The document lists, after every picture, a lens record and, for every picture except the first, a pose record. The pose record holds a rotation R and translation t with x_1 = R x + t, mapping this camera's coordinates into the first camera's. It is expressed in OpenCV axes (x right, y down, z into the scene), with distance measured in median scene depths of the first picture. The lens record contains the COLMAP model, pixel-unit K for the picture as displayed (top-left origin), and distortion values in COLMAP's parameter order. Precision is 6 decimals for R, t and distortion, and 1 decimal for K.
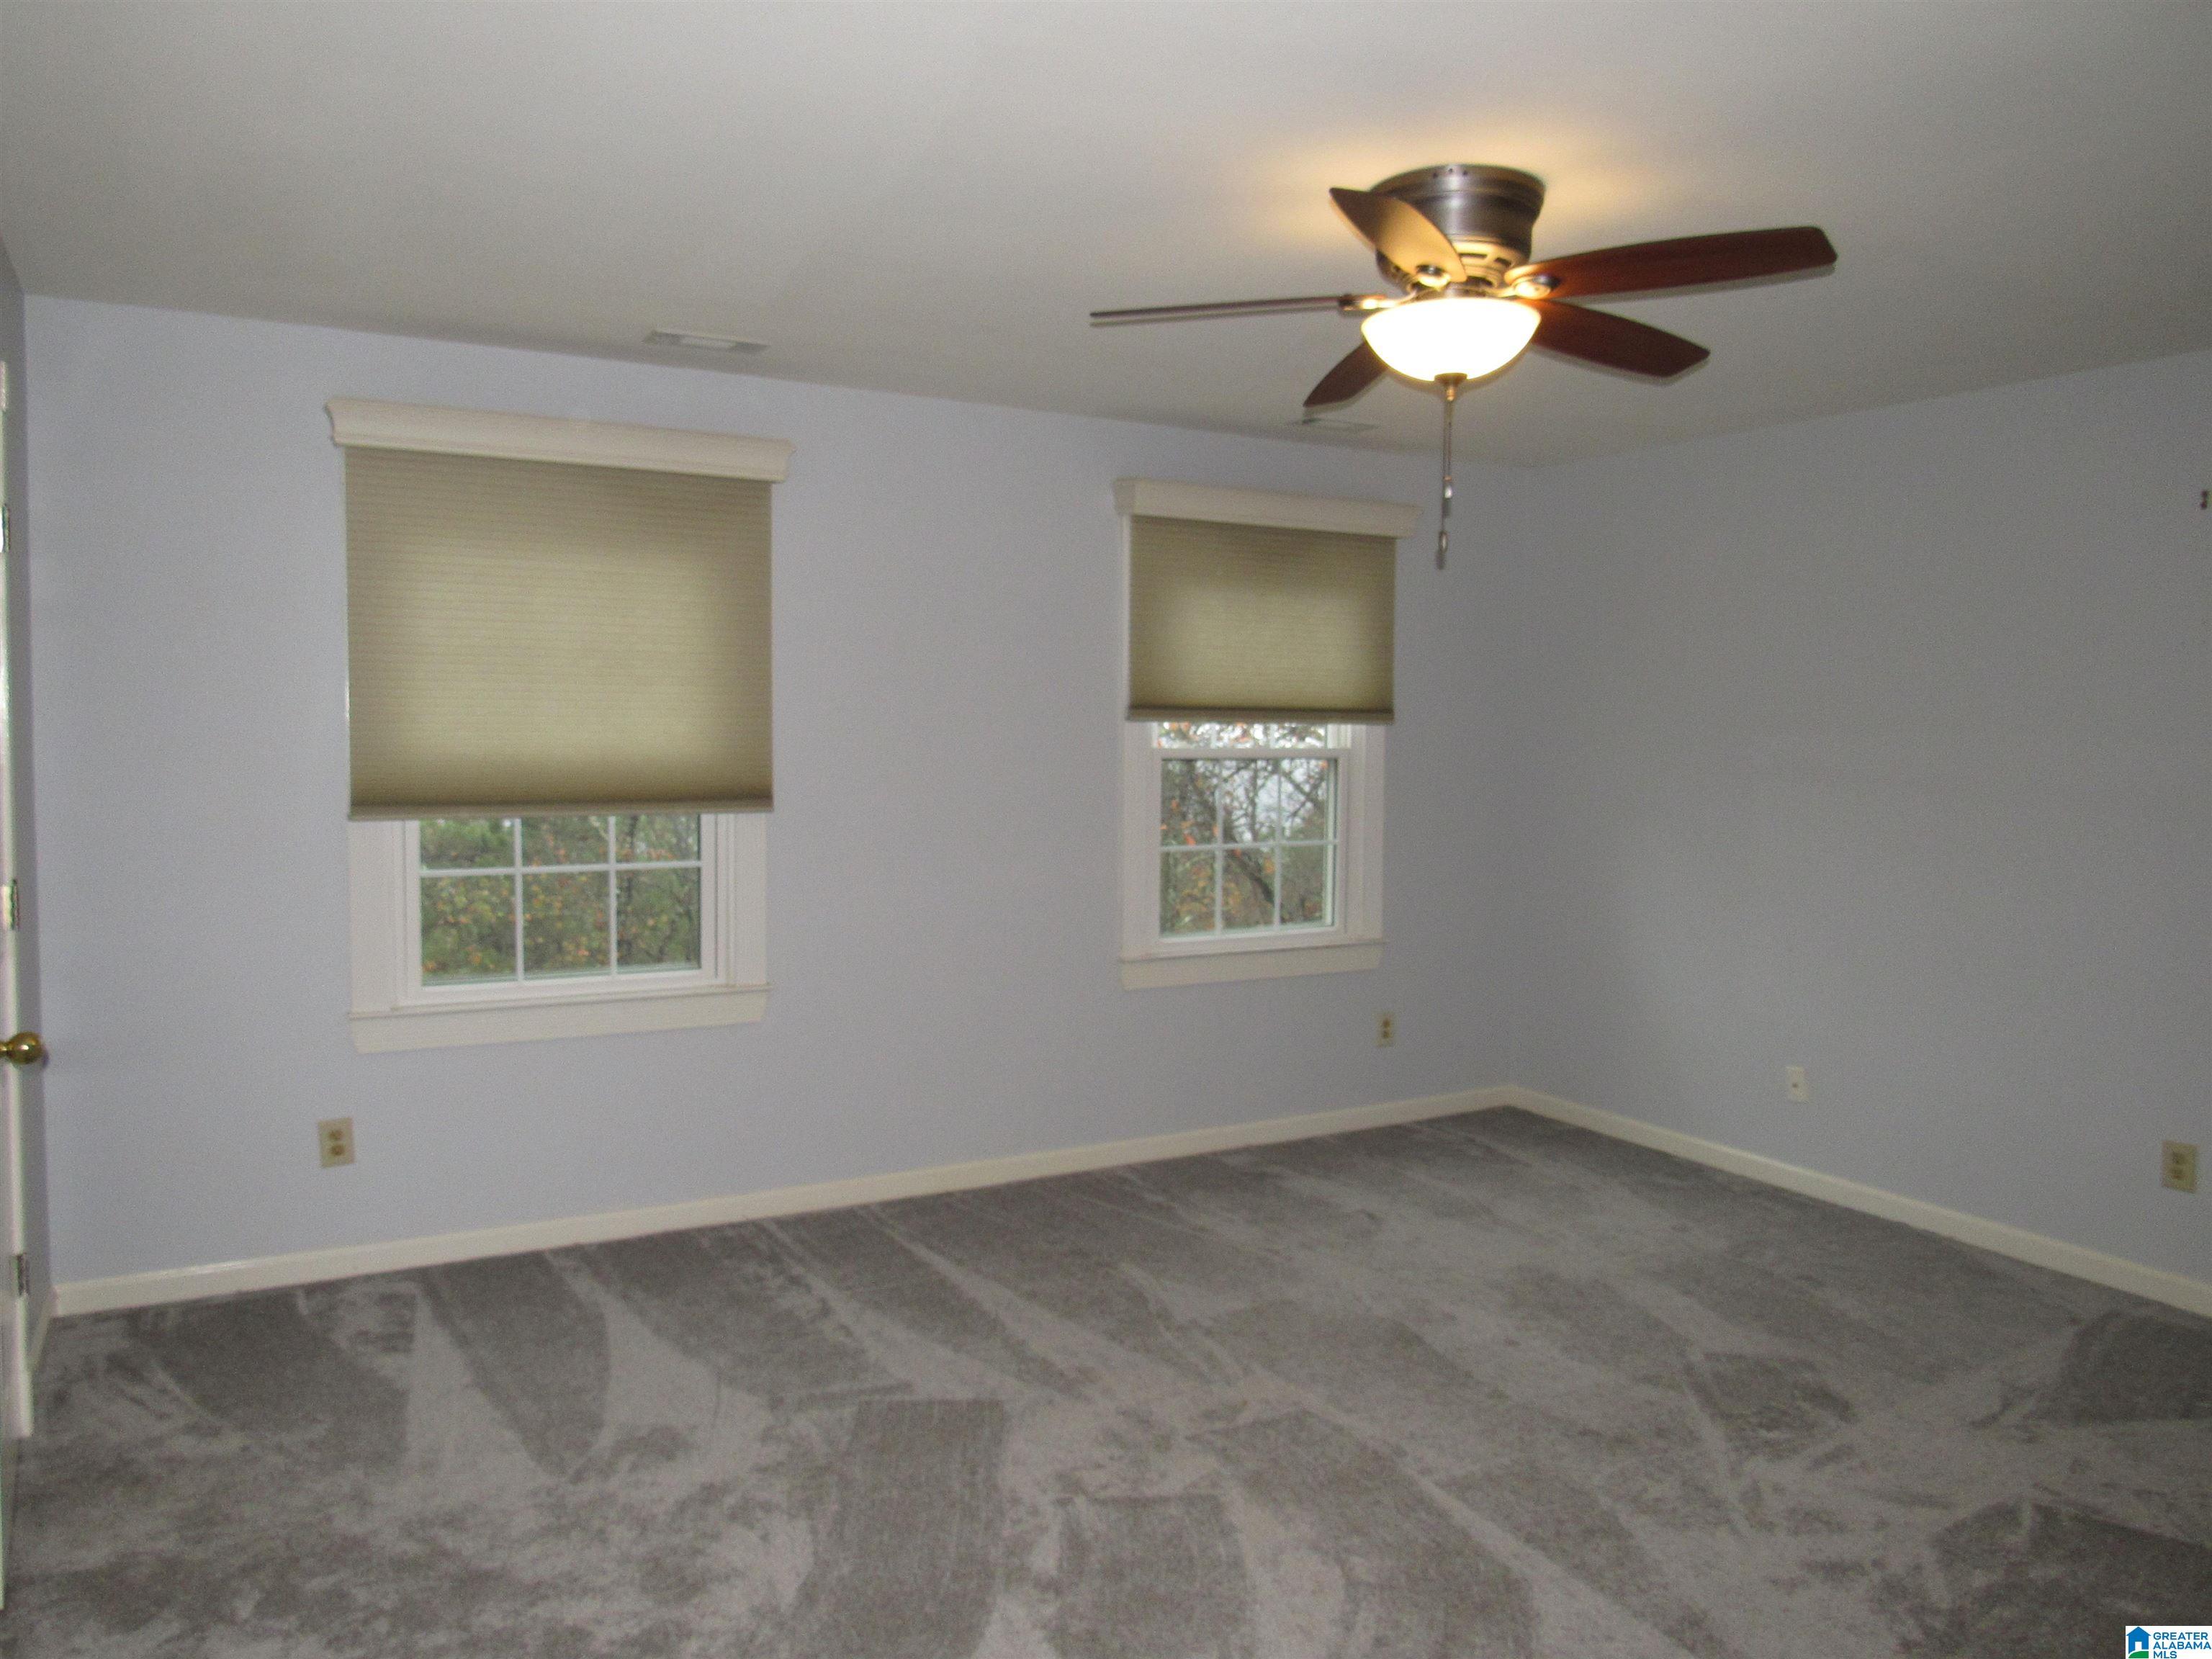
lens RADIAL K [[1520.6, 0, 1106.0], [0, 1520.6, 829.5], [0, 0, 1]] dist [-0.041088, 0.000084]
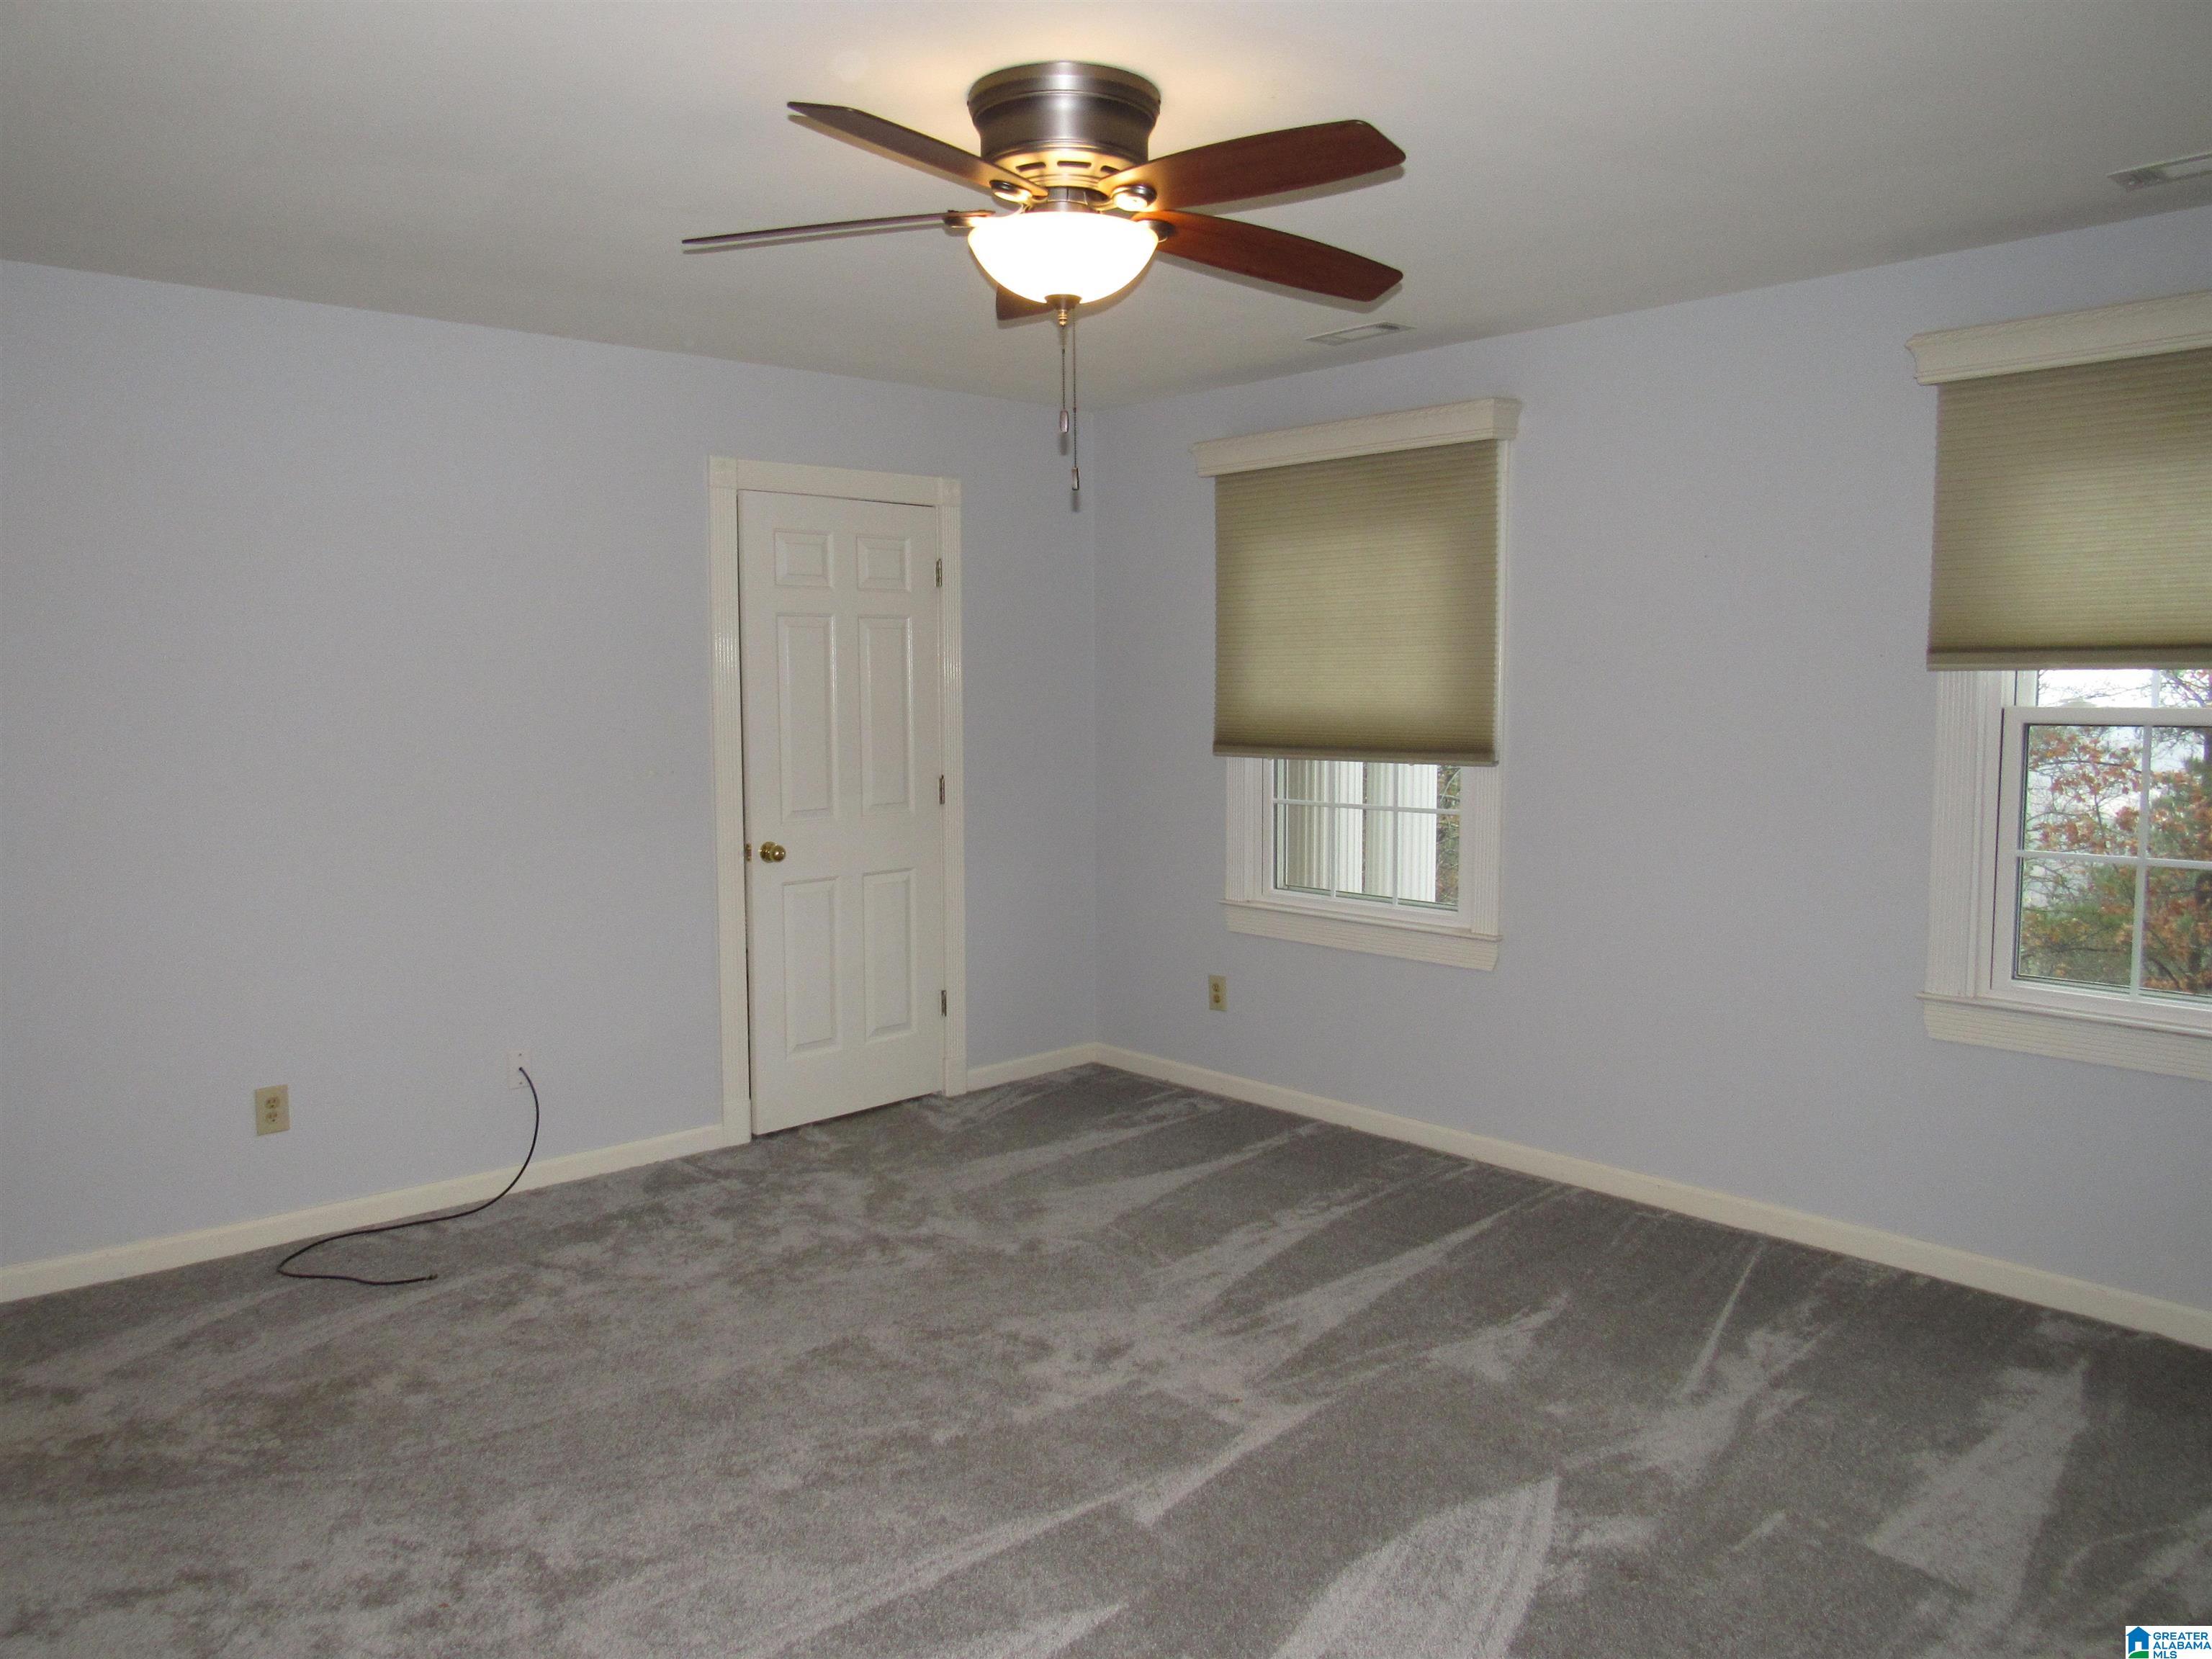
lens RADIAL K [[1570.6, 0, 1106.0], [0, 1570.6, 829.5], [0, 0, 1]] dist [-0.023057, 0.002356]
pose [[0.236350, 0.082163, -0.968188, 0.816586], [-0.056284, 0.995903, 0.070775, -0.032157], [0.970037, 0.037765, 0.240006, 0.553455]]
